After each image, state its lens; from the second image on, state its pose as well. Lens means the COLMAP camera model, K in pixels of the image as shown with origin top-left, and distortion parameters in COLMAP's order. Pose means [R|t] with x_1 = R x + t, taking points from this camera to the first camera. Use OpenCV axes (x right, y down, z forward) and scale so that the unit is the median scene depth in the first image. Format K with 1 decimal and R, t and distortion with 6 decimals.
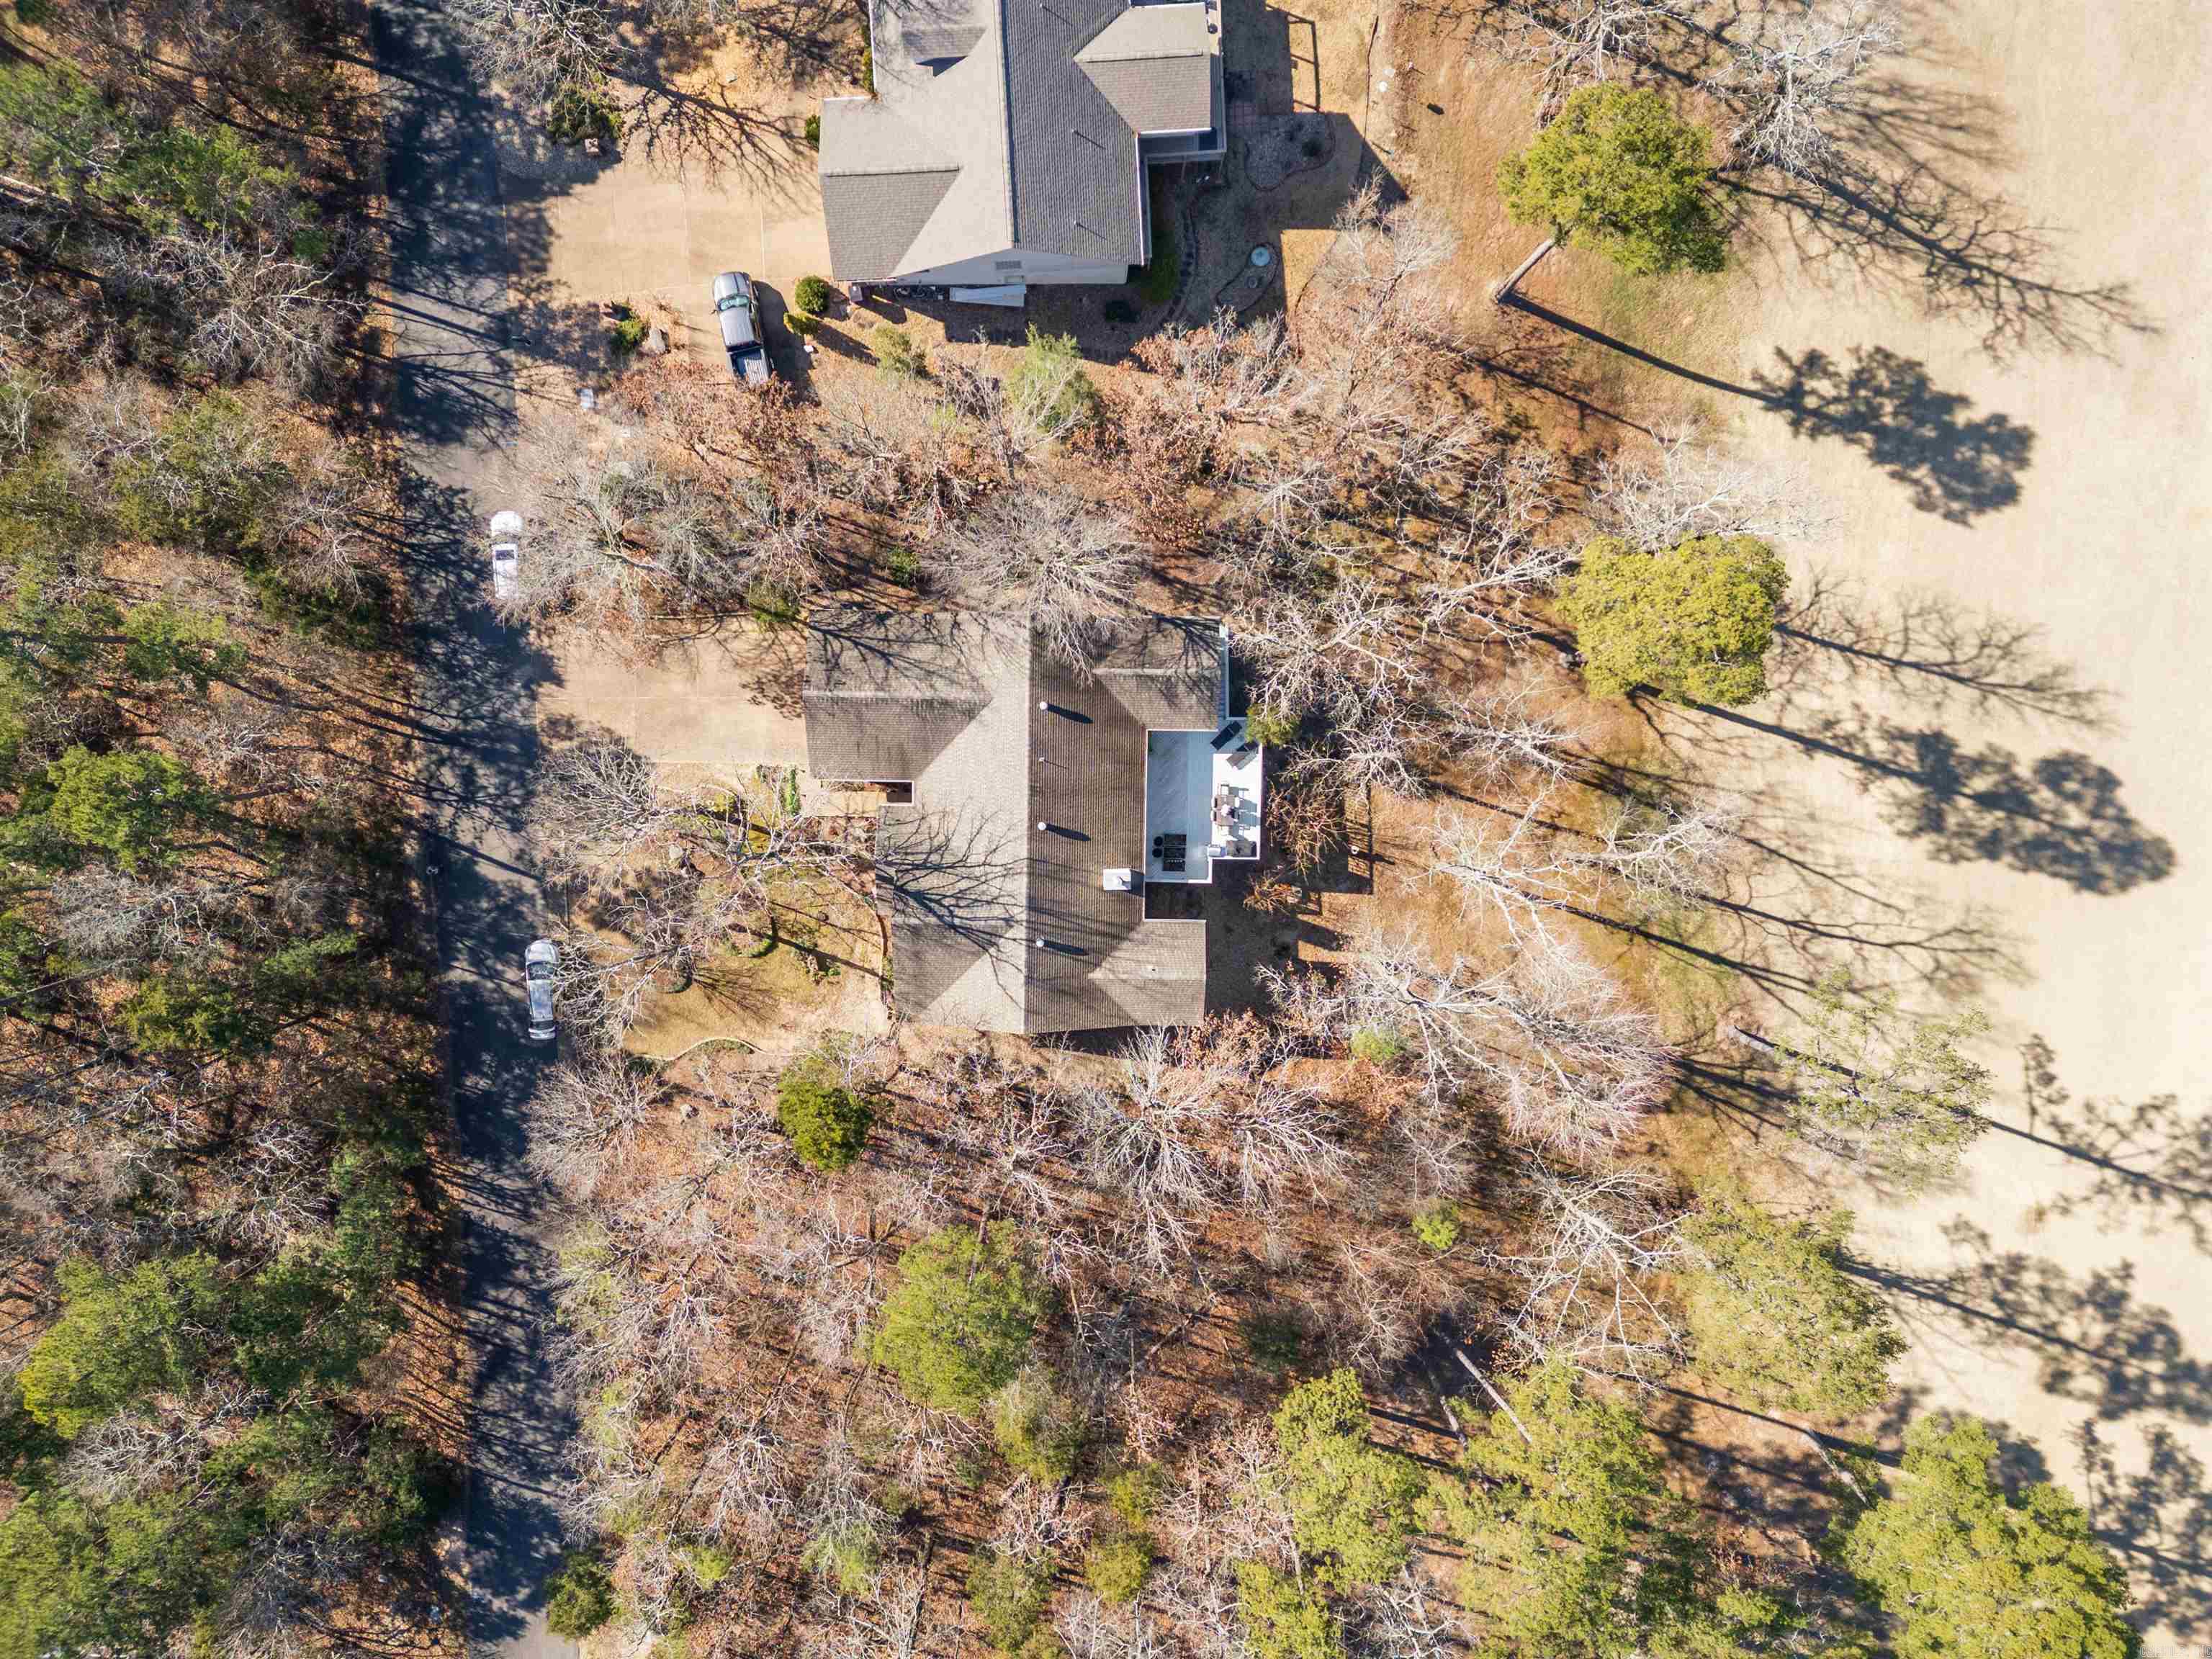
lens RADIAL K [[1484.7, 0, 1106.0], [0, 1484.7, 829.5], [0, 0, 1]] dist [0.016662, -0.003360]
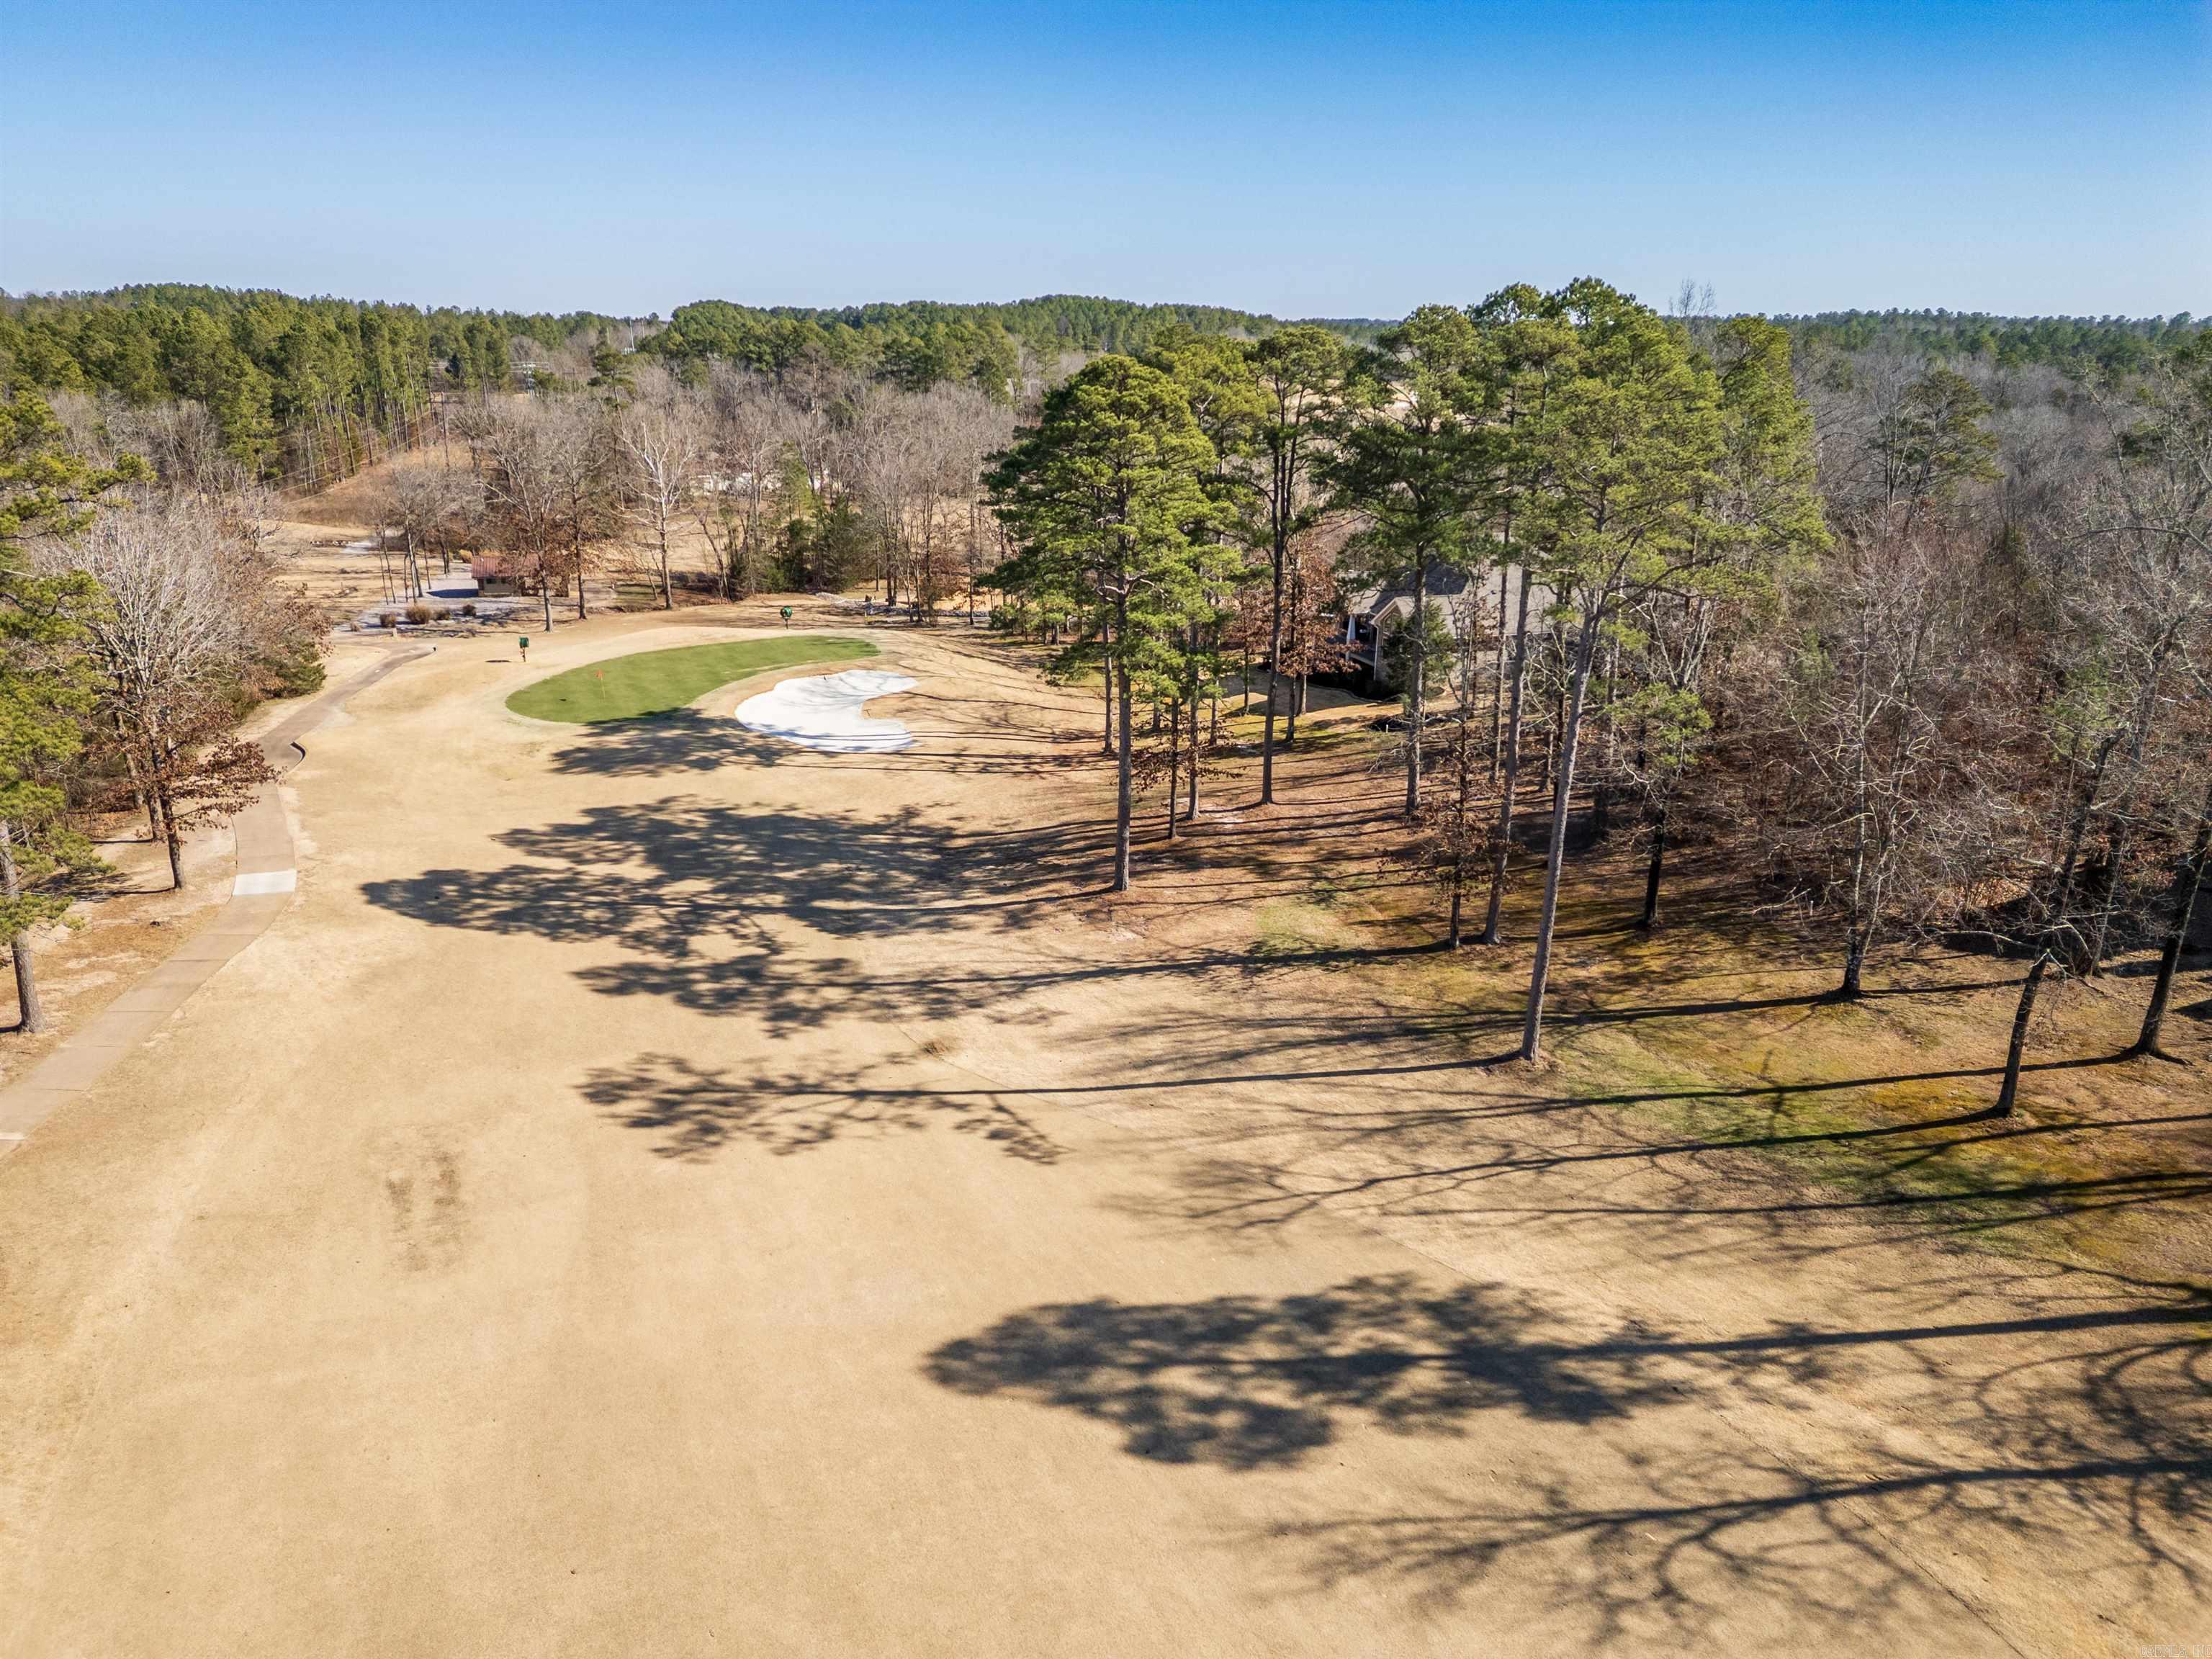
lens RADIAL K [[1484.7, 0, 1106.0], [0, 1484.7, 829.5], [0, 0, 1]] dist [0.016662, -0.003360]
pose [[-0.929197, 0.124042, -0.348146, 0.794387], [-0.369528, -0.328124, 0.869358, -0.311514], [-0.006398, 0.936455, 0.350729, 0.708895]]
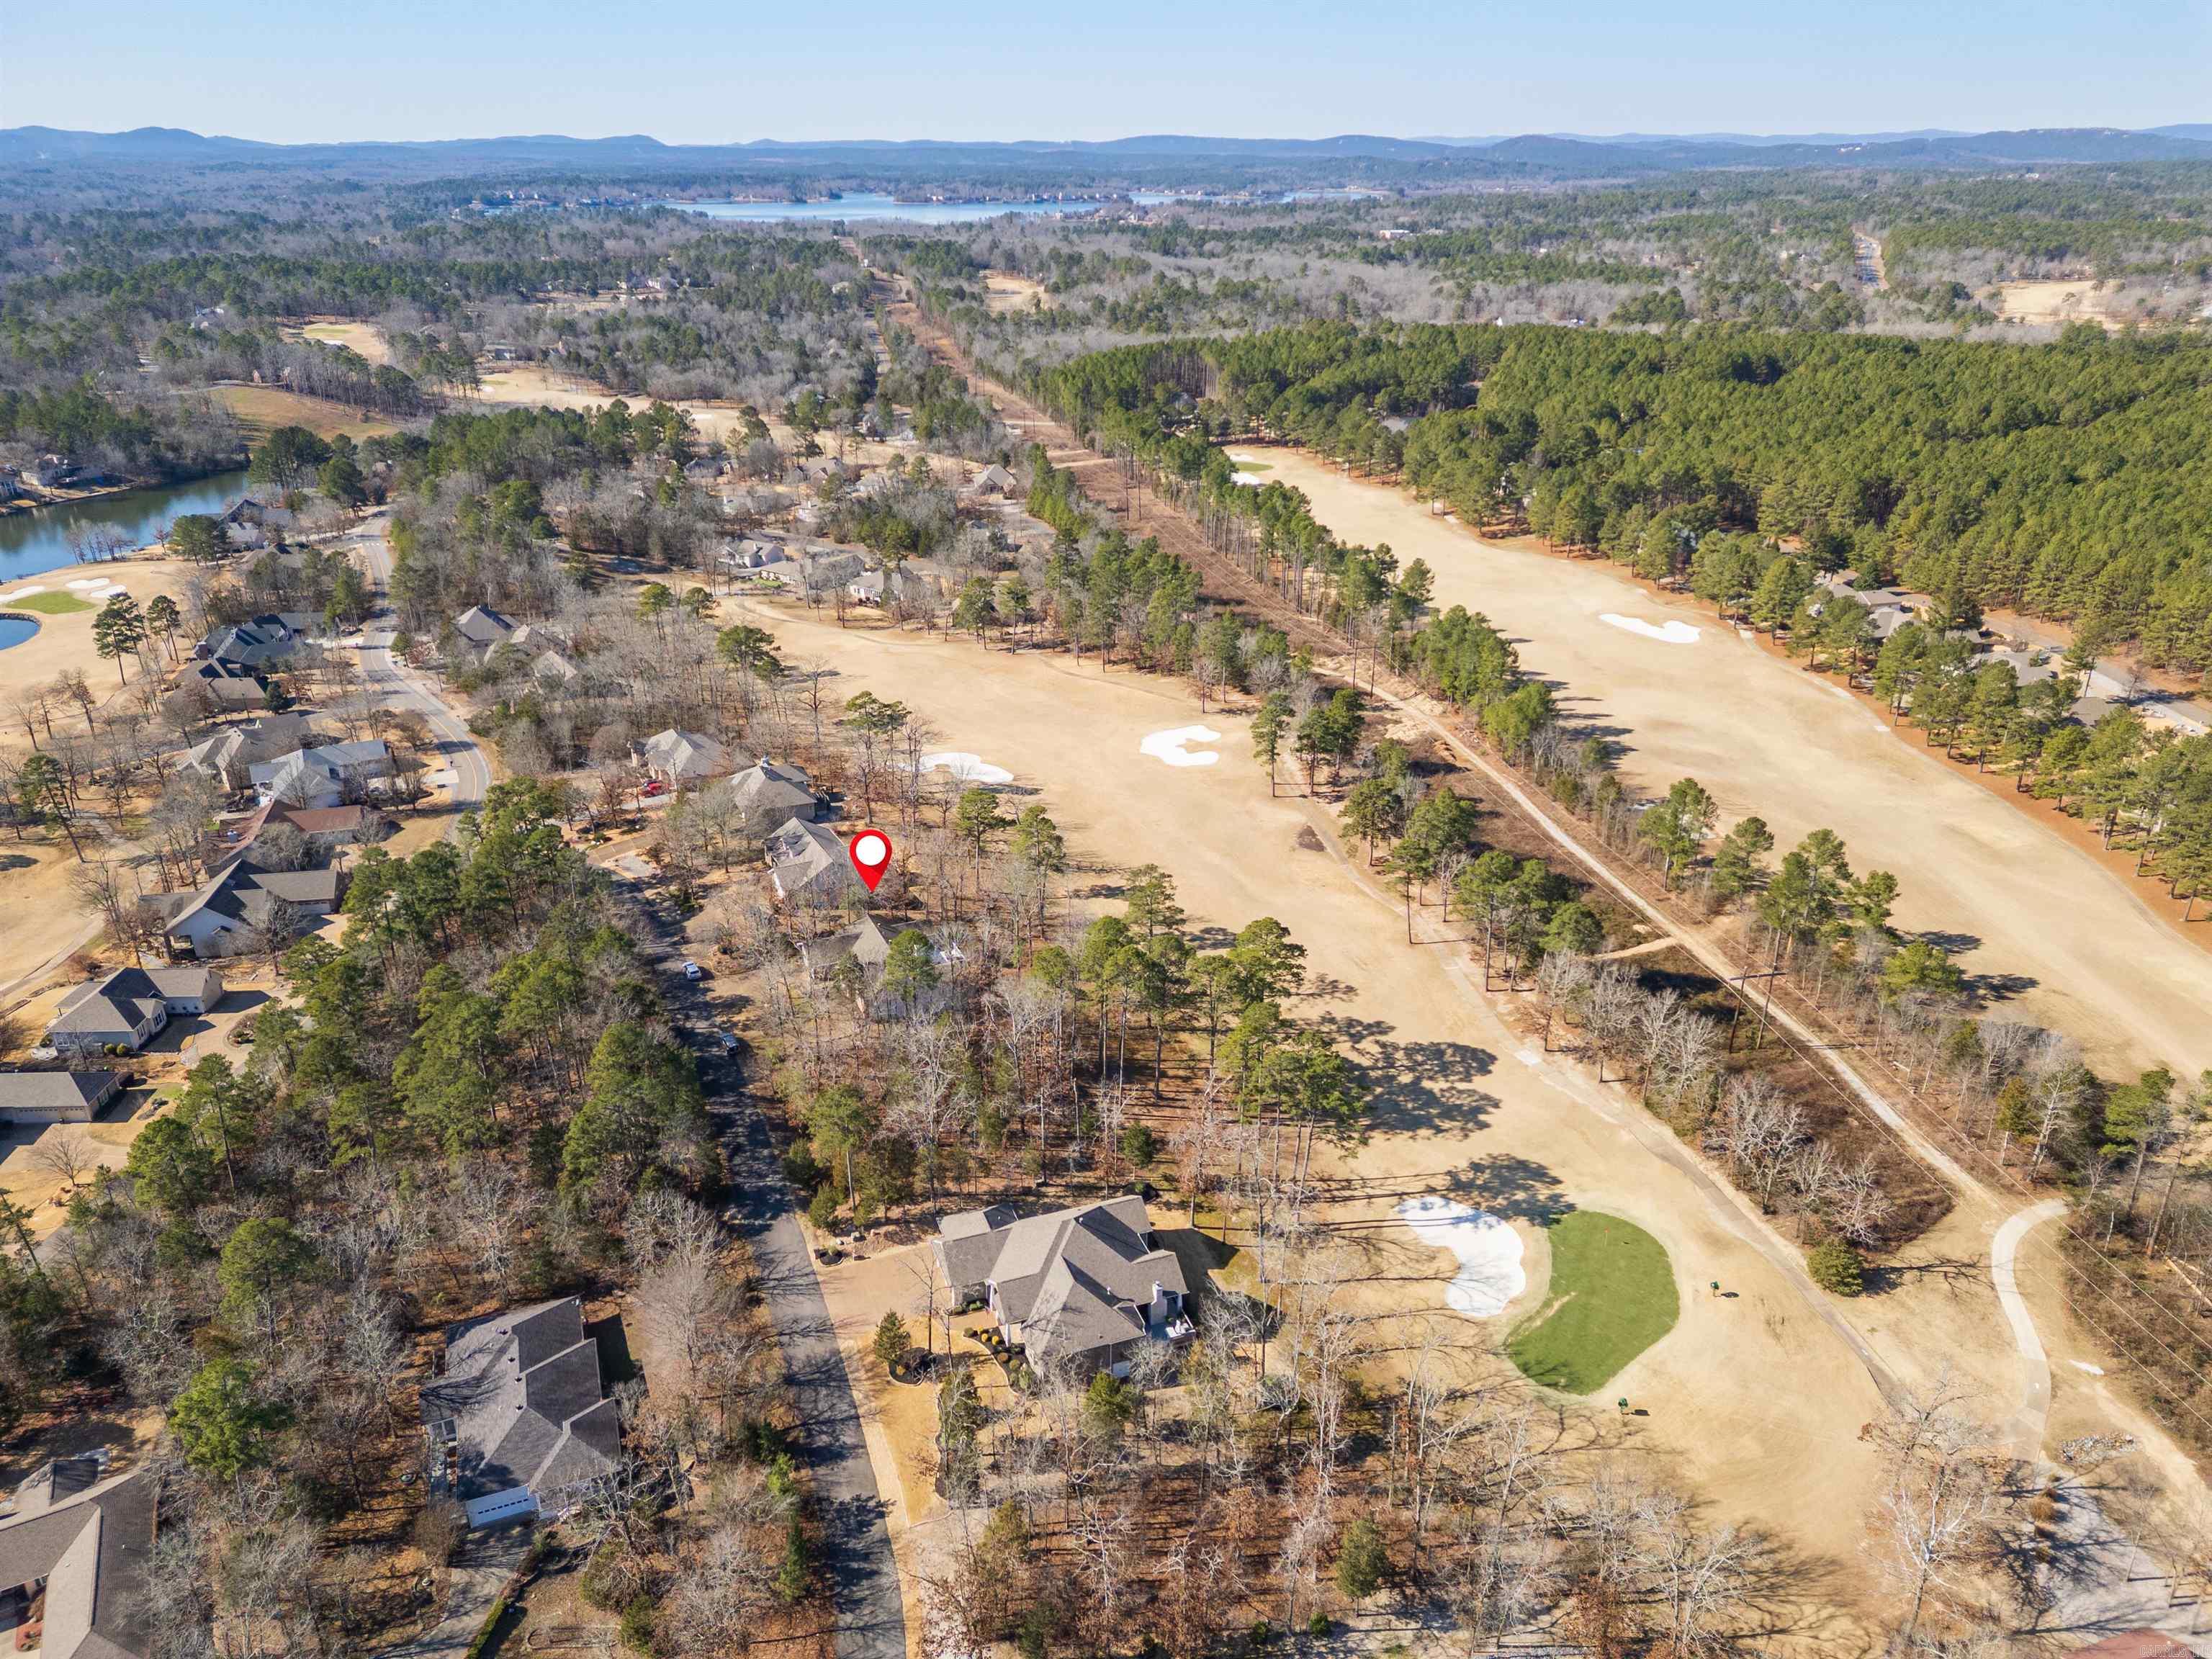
lens RADIAL K [[1484.7, 0, 1106.0], [0, 1484.7, 829.5], [0, 0, 1]] dist [0.016662, -0.003360]
pose [[0.914360, -0.151564, 0.375466, -0.671240], [0.404880, 0.332363, -0.851826, 2.403120], [0.004315, 0.930894, 0.365265, -0.305998]]
